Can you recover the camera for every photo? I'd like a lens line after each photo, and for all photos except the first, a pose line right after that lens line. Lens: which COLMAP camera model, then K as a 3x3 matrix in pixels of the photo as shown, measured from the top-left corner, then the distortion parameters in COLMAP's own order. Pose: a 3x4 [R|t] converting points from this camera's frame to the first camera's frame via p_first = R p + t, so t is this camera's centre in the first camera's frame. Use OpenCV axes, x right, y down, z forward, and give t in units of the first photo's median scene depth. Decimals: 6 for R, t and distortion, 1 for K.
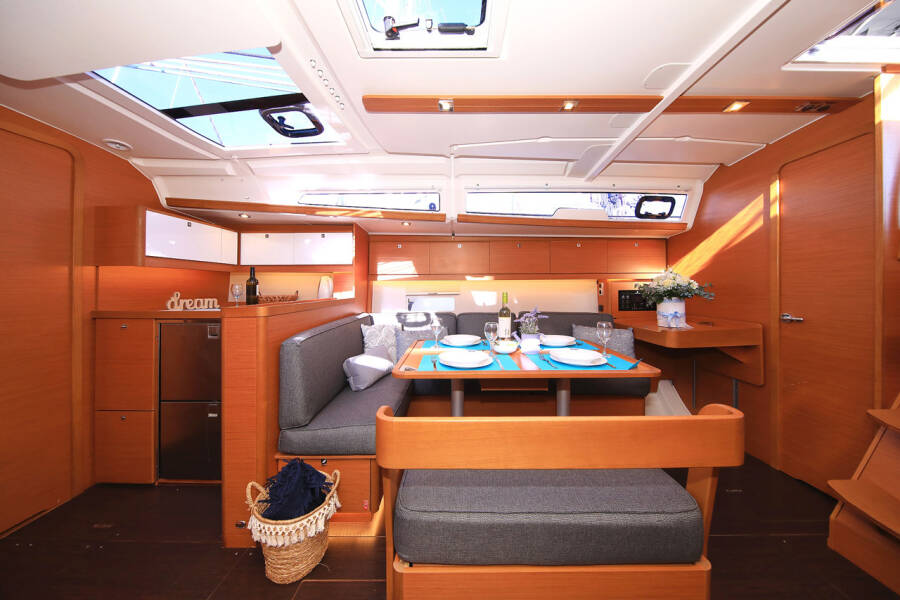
lens RADIAL K [[275.3, 0, 448.2], [0, 275.3, 287.3], [0, 0, 1]] dist [-0.008240, -0.000084]
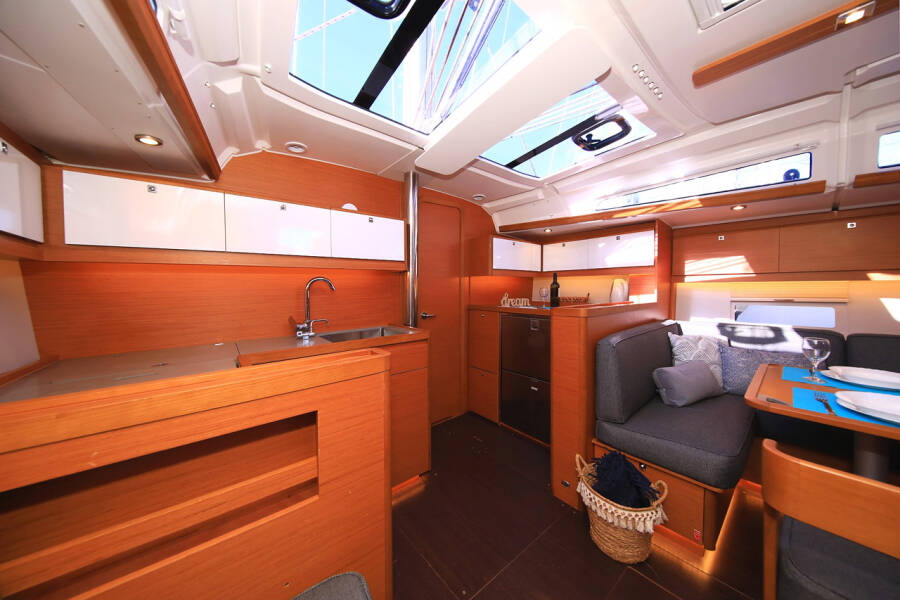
lens RADIAL K [[273.7, 0, 454.1], [0, 273.7, 294.4], [0, 0, 1]] dist [-0.012697, -0.000036]
pose [[0.647743, 0.018264, -0.761640, -0.101686], [0.001704, 0.999675, 0.025421, -0.012187], [0.761857, -0.017764, 0.647502, -0.102579]]
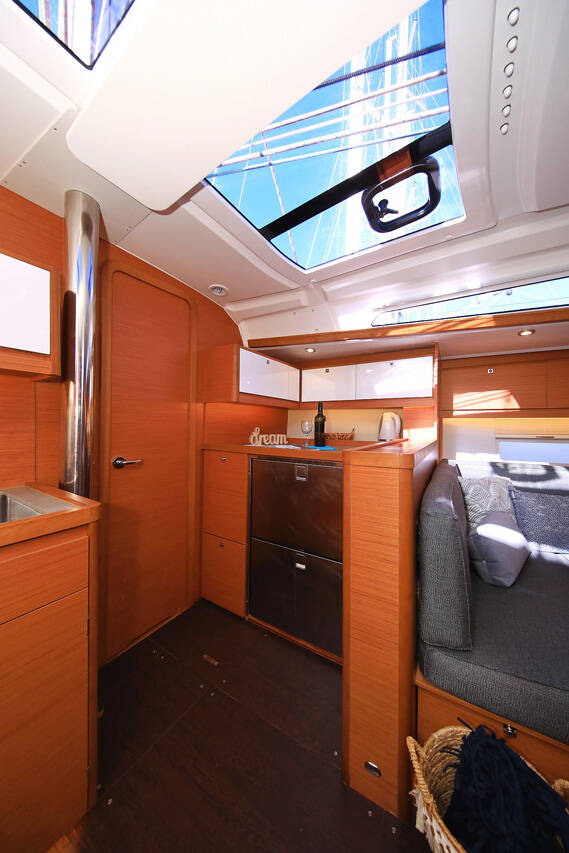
lens RADIAL K [[248.6, 0, 301.0], [0, 248.6, 427.2], [0, 0, 1]] dist [-0.000611, -0.000097]
pose [[0.889332, 0.016630, -0.456960, -0.401731], [-0.015384, 0.999861, 0.006447, 0.006857], [0.457004, 0.001297, 0.889464, 0.226720]]
